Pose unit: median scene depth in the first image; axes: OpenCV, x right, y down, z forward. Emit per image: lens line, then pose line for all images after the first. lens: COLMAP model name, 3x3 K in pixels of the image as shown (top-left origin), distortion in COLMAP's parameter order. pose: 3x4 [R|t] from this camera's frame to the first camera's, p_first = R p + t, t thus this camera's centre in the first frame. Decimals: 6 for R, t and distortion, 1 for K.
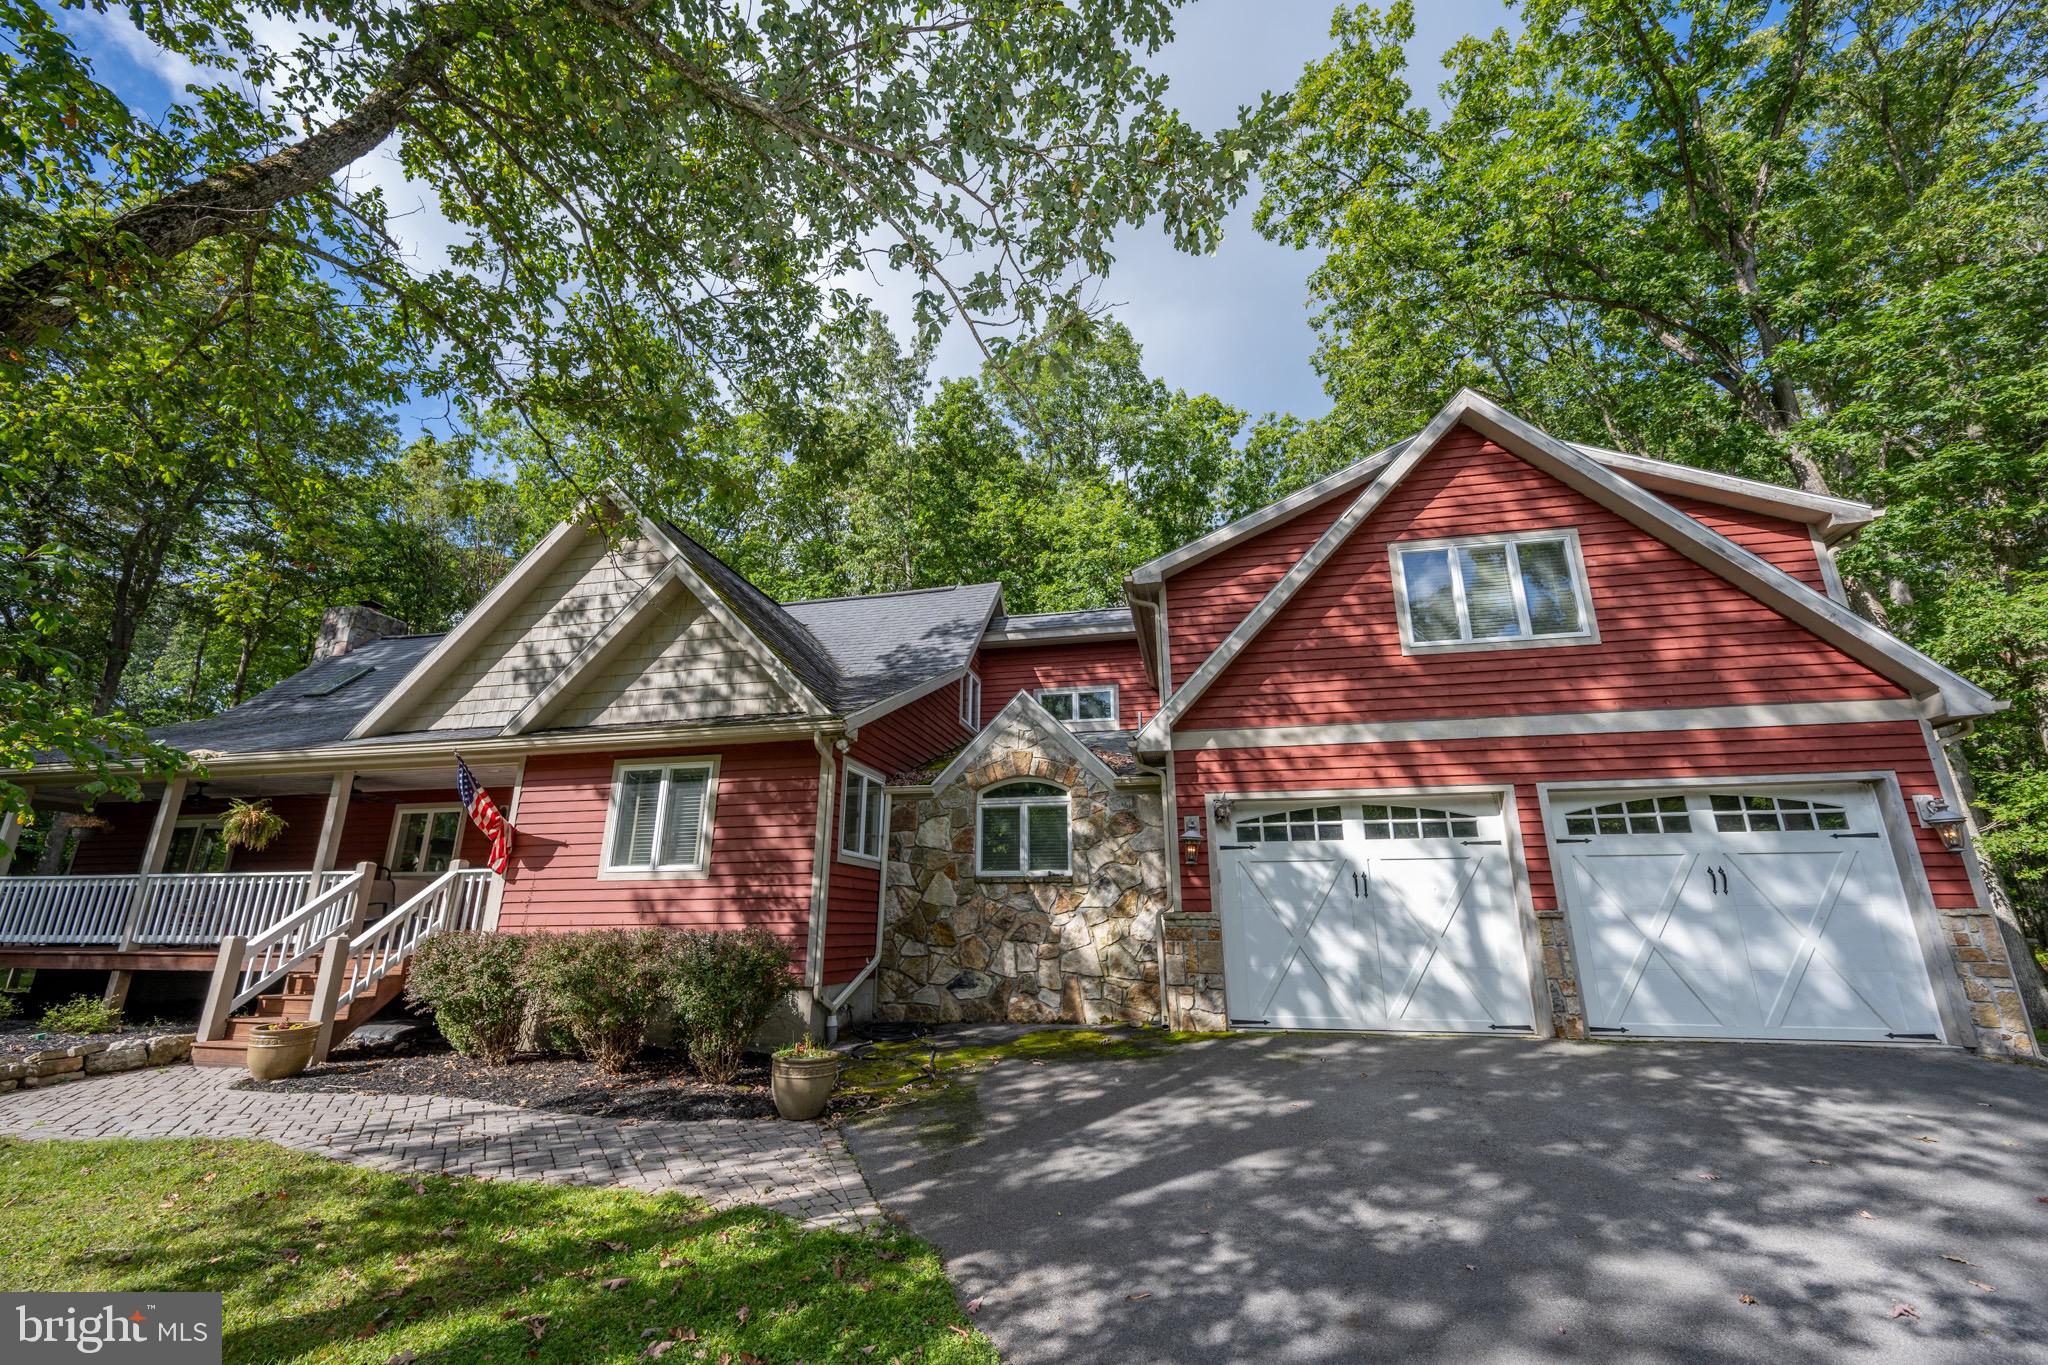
lens RADIAL K [[814.4, 0, 1018.5], [0, 814.4, 682.4], [0, 0, 1]] dist [-0.002786, -0.000071]
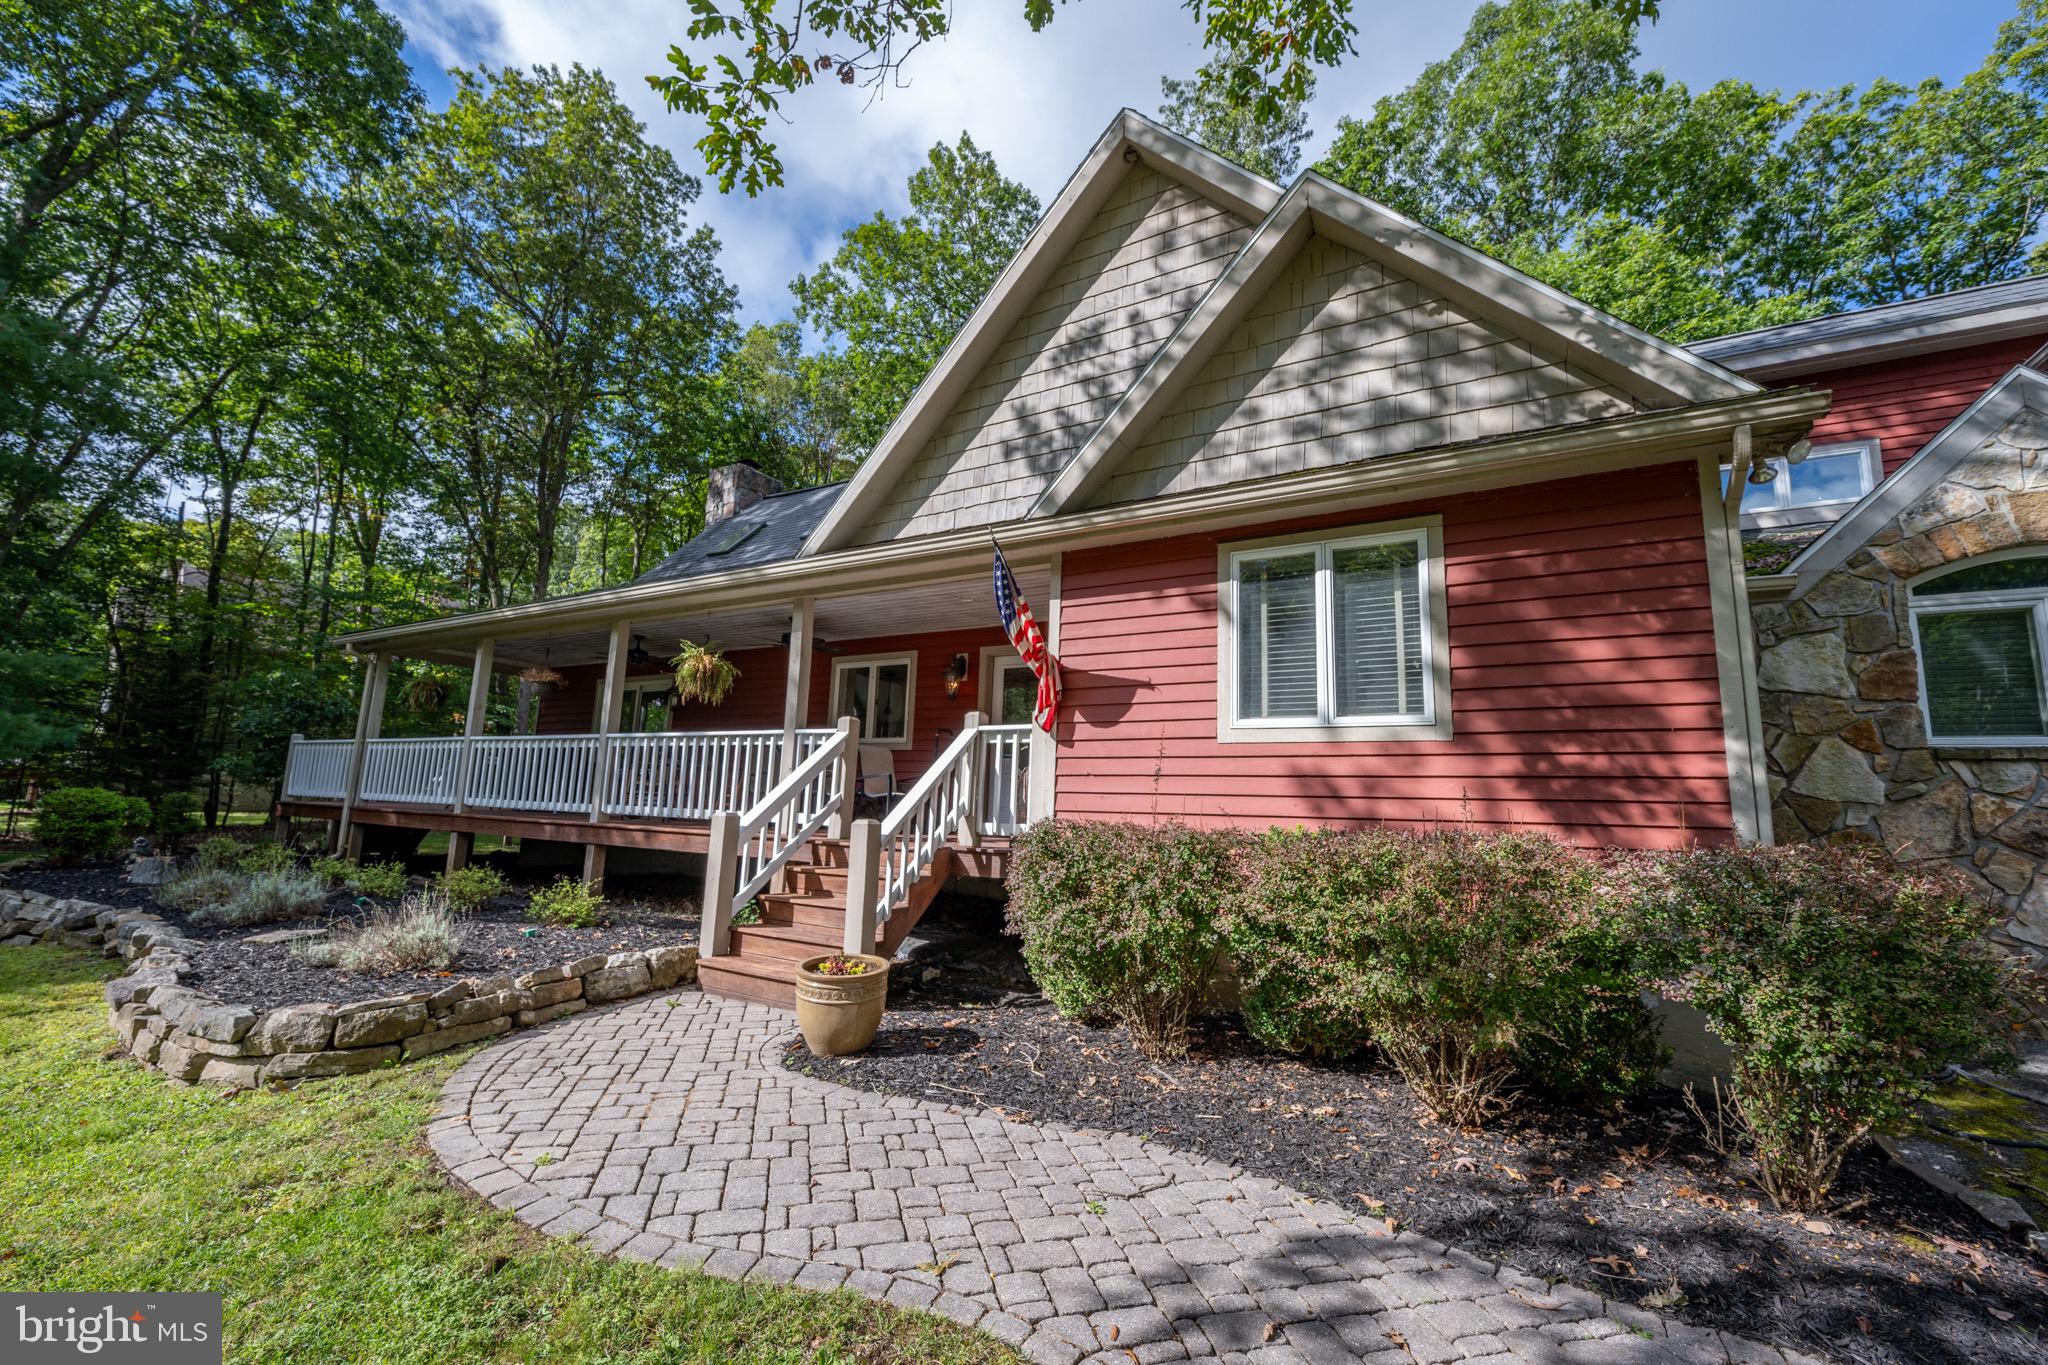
lens RADIAL K [[817.0, 0, 1024.7], [0, 817.0, 676.6], [0, 0, 1]] dist [-0.001852, -0.000100]
pose [[0.951475, -0.013612, -0.307424, -0.455897], [0.052013, 0.991761, 0.117069, 0.115177], [0.303297, -0.127379, 0.944344, 0.388119]]
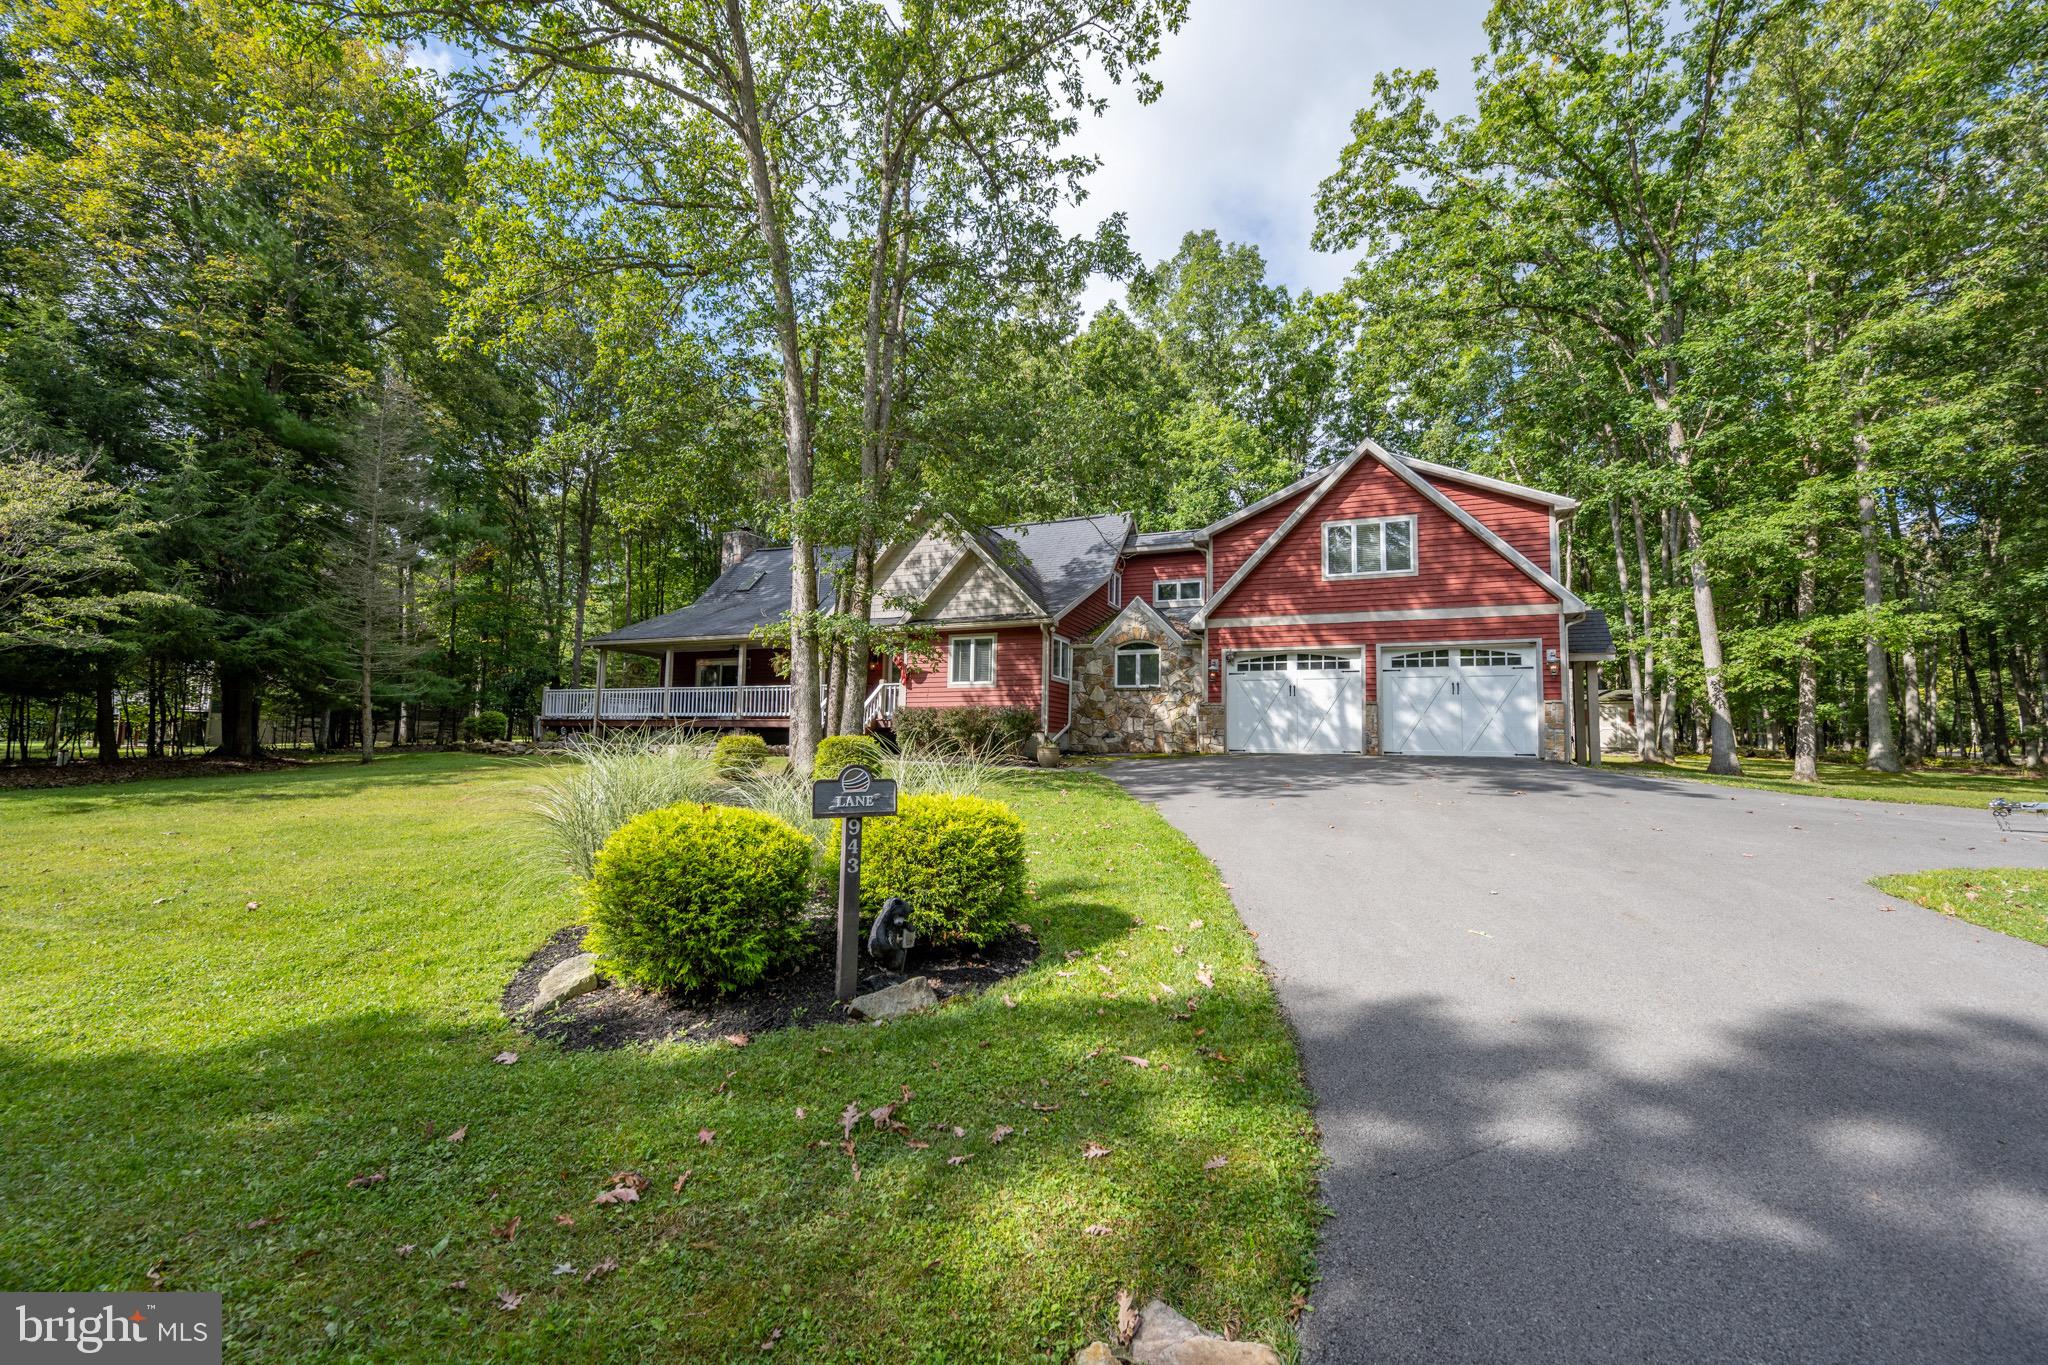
lens RADIAL K [[814.4, 0, 1018.5], [0, 814.4, 682.4], [0, 0, 1]] dist [-0.002786, -0.000071]
pose [[0.980100, 0.001102, -0.198499, 0.129067], [0.039648, 0.978748, 0.201196, -0.218811], [0.194503, -0.205063, 0.959228, -1.121567]]
